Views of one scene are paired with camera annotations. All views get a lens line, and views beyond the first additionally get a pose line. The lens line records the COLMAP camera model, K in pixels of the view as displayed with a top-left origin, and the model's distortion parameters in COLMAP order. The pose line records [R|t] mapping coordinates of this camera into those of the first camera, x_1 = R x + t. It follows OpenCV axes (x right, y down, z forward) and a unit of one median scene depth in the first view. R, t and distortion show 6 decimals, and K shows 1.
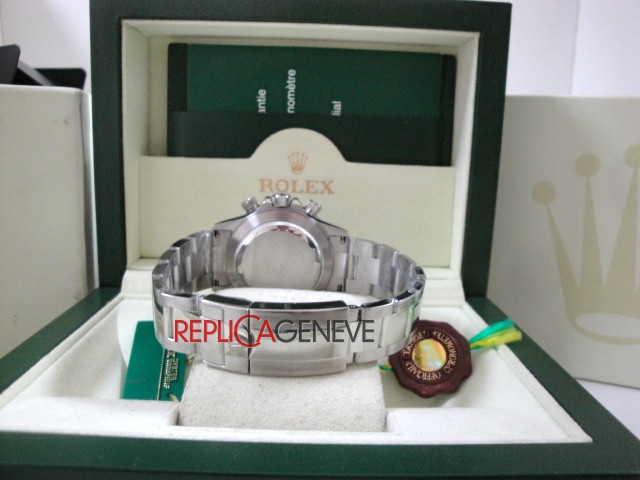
lens RADIAL K [[527.2, 0, 320.7], [0, 527.2, 237.1], [0, 0, 1]] dist [-0.158112, 0.117350]
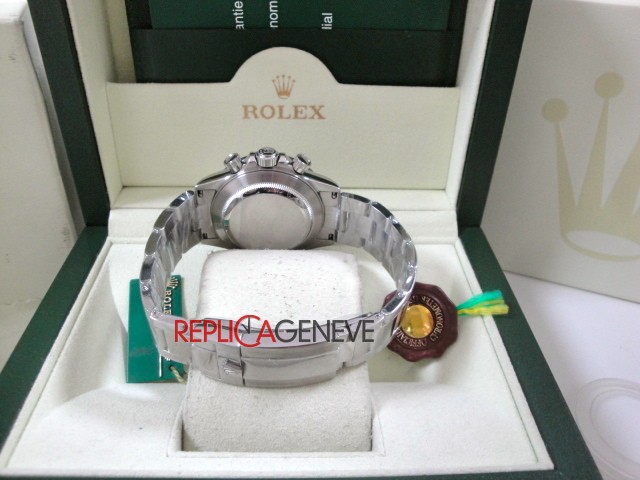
lens RADIAL K [[527.2, 0, 318.2], [0, 527.2, 231.1], [0, 0, 1]] dist [-0.158112, 0.117350]
pose [[0.999907, -0.013218, 0.003431, 0.008231], [0.010724, 0.915564, 0.402029, -0.274226], [-0.008456, -0.401955, 0.915621, 0.094730]]
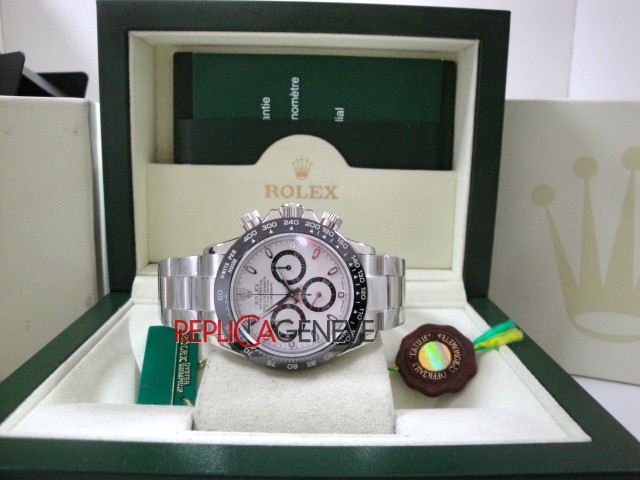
lens RADIAL K [[527.2, 0, 319.9], [0, 527.2, 236.6], [0, 0, 1]] dist [-0.158112, 0.117350]
pose [[0.999938, -0.011147, 0.000532, -0.011329], [0.011142, 0.999904, 0.008212, -0.017574], [-0.000623, -0.008205, 0.999966, -0.023202]]
